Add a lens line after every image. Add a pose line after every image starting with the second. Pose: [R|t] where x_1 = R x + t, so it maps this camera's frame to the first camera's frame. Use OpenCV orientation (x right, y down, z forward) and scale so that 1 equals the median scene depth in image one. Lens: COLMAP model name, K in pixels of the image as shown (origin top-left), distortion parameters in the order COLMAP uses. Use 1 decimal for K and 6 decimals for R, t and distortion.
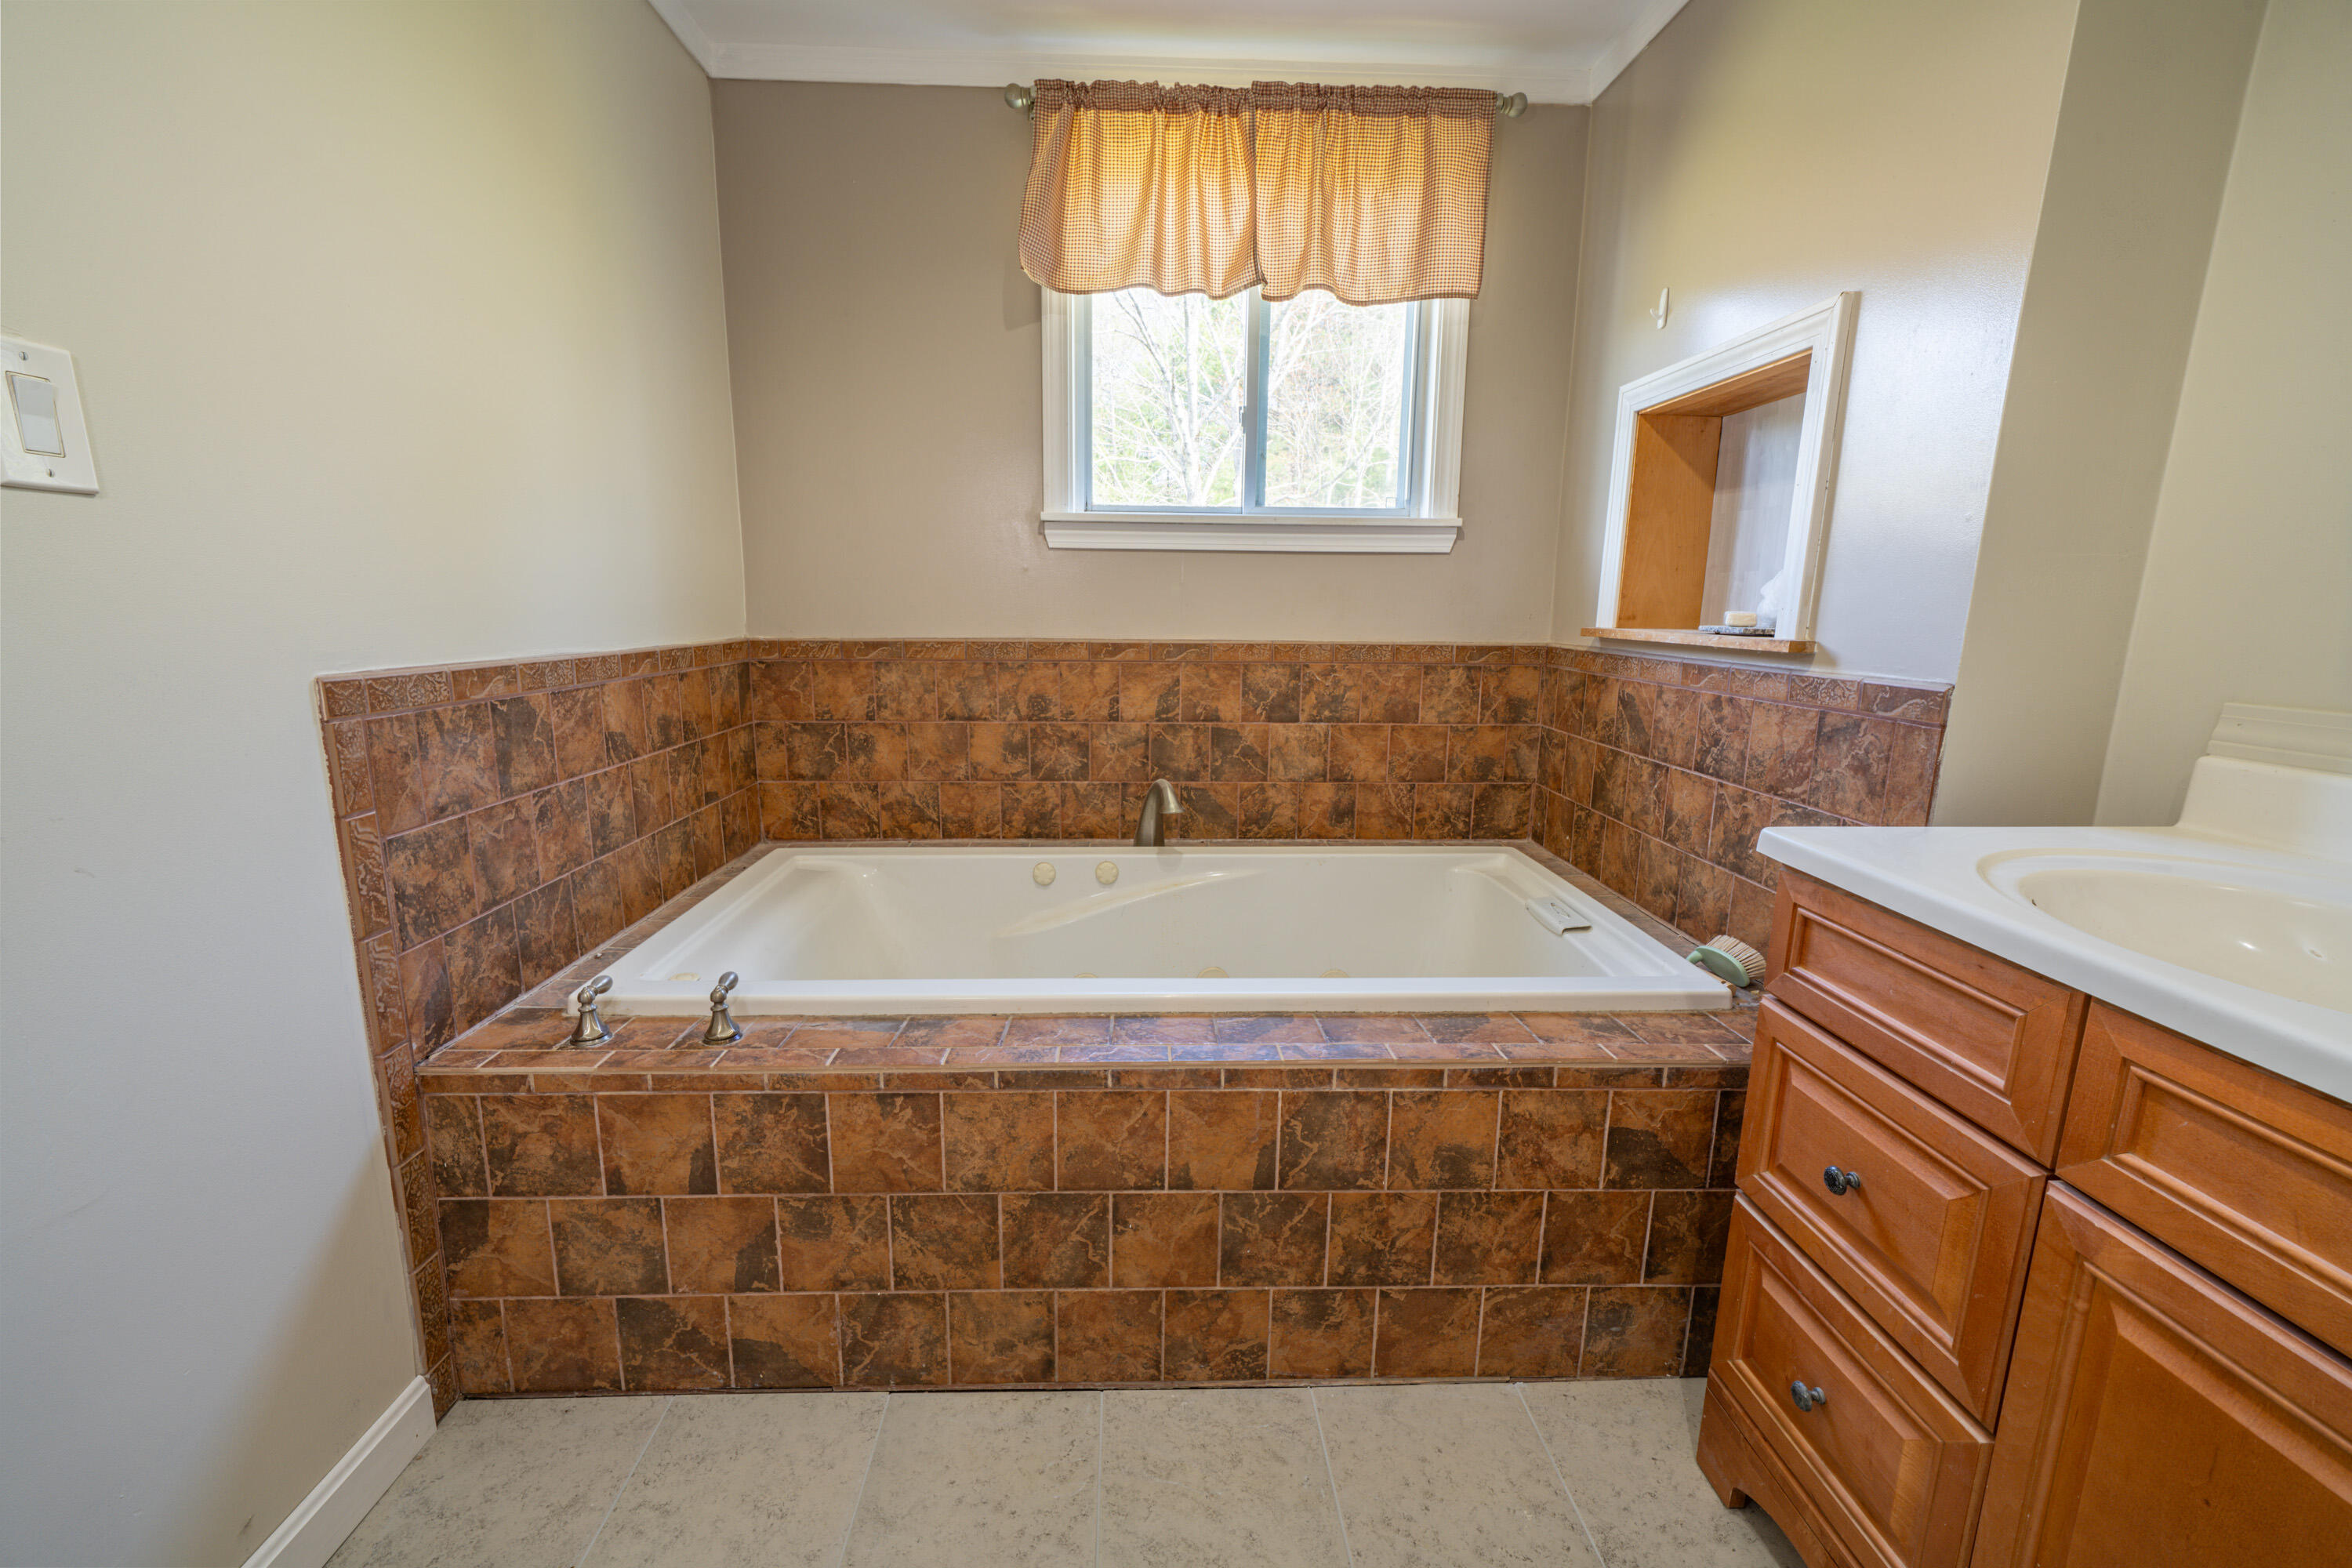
lens RADIAL K [[962.8, 0, 1168.6], [0, 962.8, 782.7], [0, 0, 1]] dist [-0.001182, -0.000038]
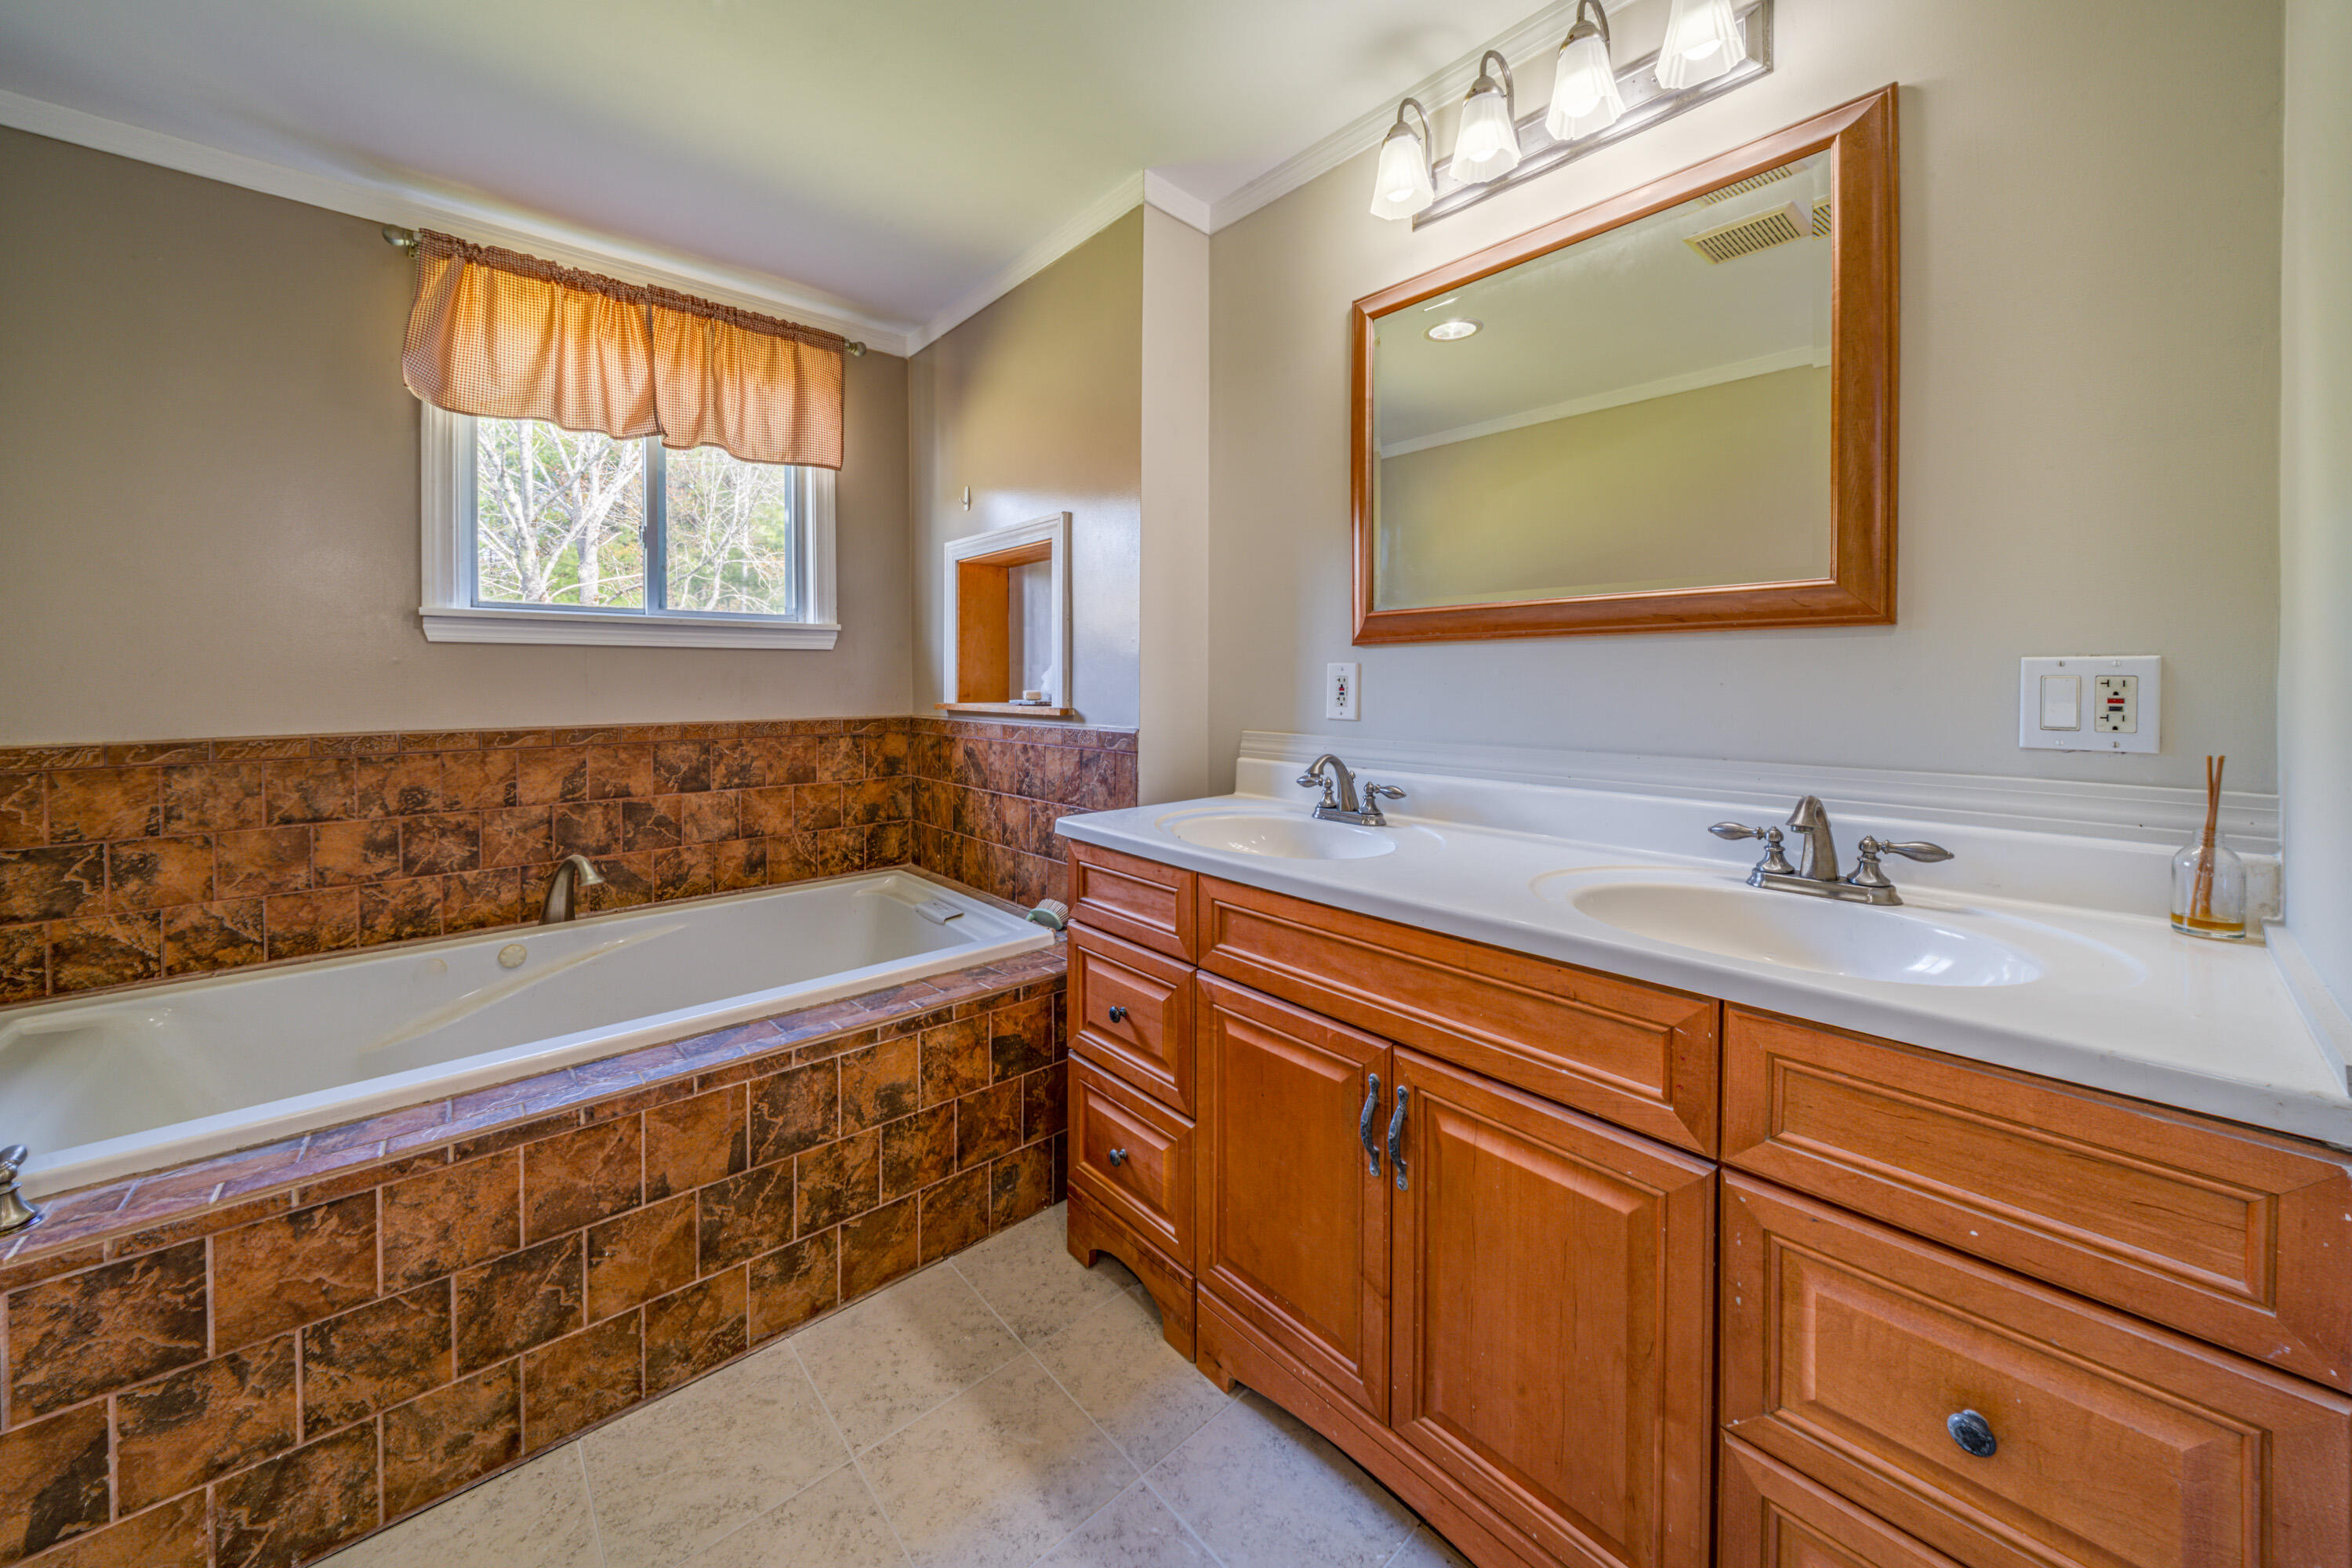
lens RADIAL K [[835.8, 0, 1165.6], [0, 835.8, 682.3], [0, 0, 1]] dist [-0.005101, 0.000056]
pose [[0.773258, -0.014377, 0.633928, -0.118579], [0.130054, 0.982085, -0.136365, 0.027213], [-0.620610, 0.187890, 0.761275, -0.206380]]
